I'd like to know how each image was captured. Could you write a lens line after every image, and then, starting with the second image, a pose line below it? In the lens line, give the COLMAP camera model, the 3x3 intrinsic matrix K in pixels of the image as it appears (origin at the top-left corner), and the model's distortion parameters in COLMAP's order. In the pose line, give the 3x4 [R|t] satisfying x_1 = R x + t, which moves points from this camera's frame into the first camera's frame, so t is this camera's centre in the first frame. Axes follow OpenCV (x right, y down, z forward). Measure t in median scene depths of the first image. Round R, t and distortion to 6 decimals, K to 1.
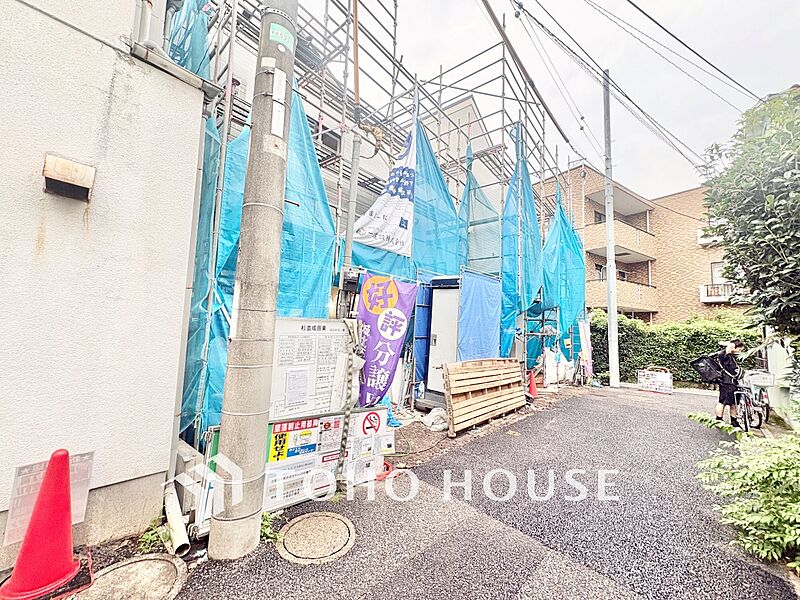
lens RADIAL K [[318.5, 0, 400.5], [0, 318.5, 299.9], [0, 0, 1]] dist [-0.000530, 0.000228]
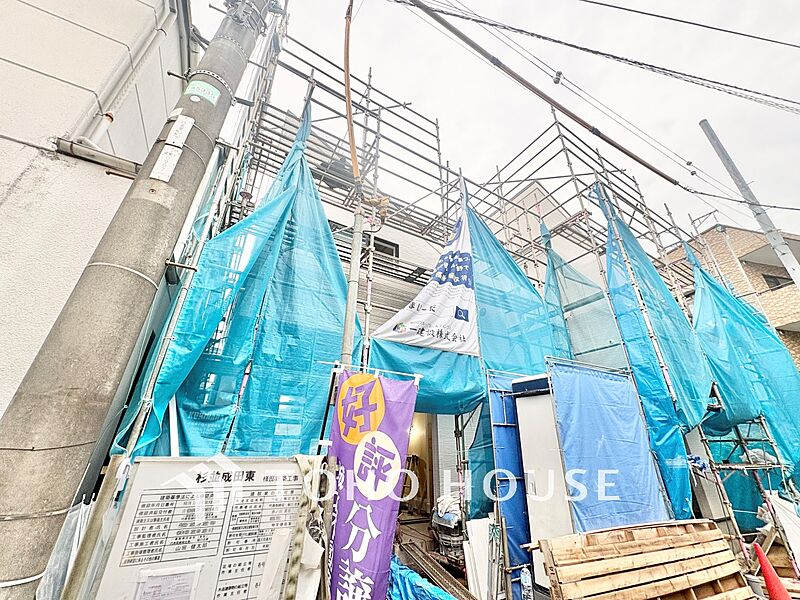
lens RADIAL K [[318.5, 0, 400.5], [0, 318.5, 299.9], [0, 0, 1]] dist [-0.000530, 0.000228]
pose [[0.937338, -0.173082, -0.302390, 0.112914], [0.051023, 0.926718, -0.372276, 0.012154], [0.344665, 0.333520, 0.877480, 0.248407]]
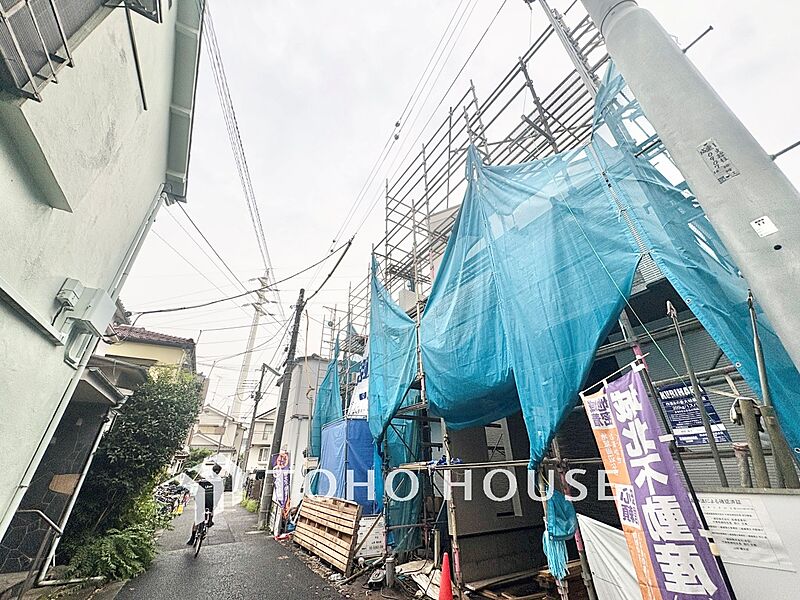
lens RADIAL K [[318.5, 0, 400.5], [0, 318.5, 299.9], [0, 0, 1]] dist [-0.000530, 0.000228]
pose [[-0.313392, -0.488653, -0.814250, 1.480678], [0.085780, 0.839373, -0.536745, 0.224350], [0.945742, -0.238058, -0.221136, 1.649504]]
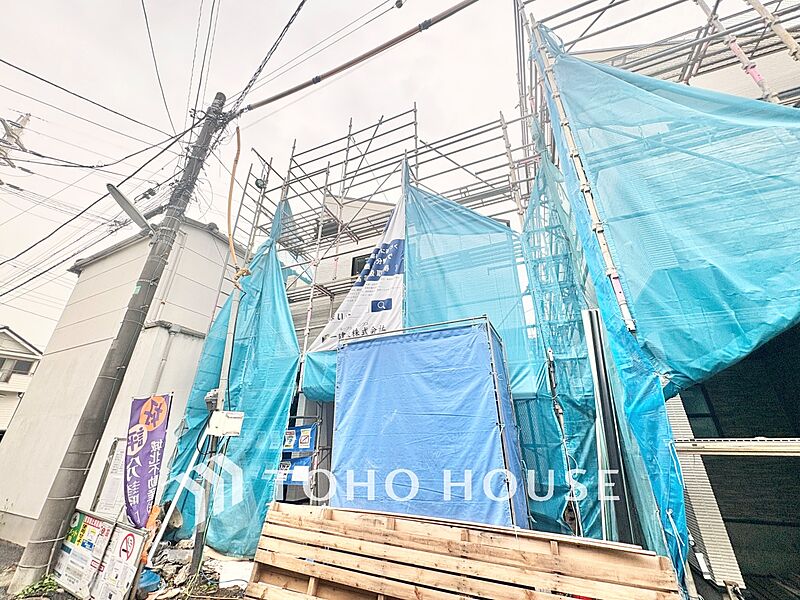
lens RADIAL K [[318.5, 0, 400.5], [0, 318.5, 299.9], [0, 0, 1]] dist [-0.000530, 0.000228]
pose [[0.281403, -0.428228, -0.858739, 0.738285], [0.087205, 0.902612, -0.421529, 0.097703], [0.955619, 0.043734, 0.291342, 0.811685]]
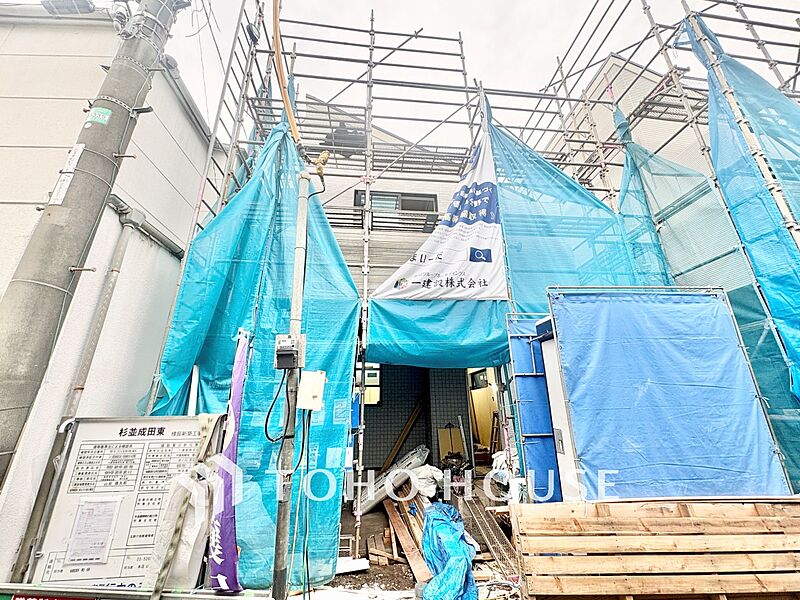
lens RADIAL K [[318.5, 0, 400.5], [0, 318.5, 299.9], [0, 0, 1]] dist [-0.000530, 0.000228]
pose [[0.707436, -0.274822, -0.651158, 0.308476], [0.096256, 0.950185, -0.296452, 0.036502], [0.700192, 0.147043, 0.698648, 0.420062]]
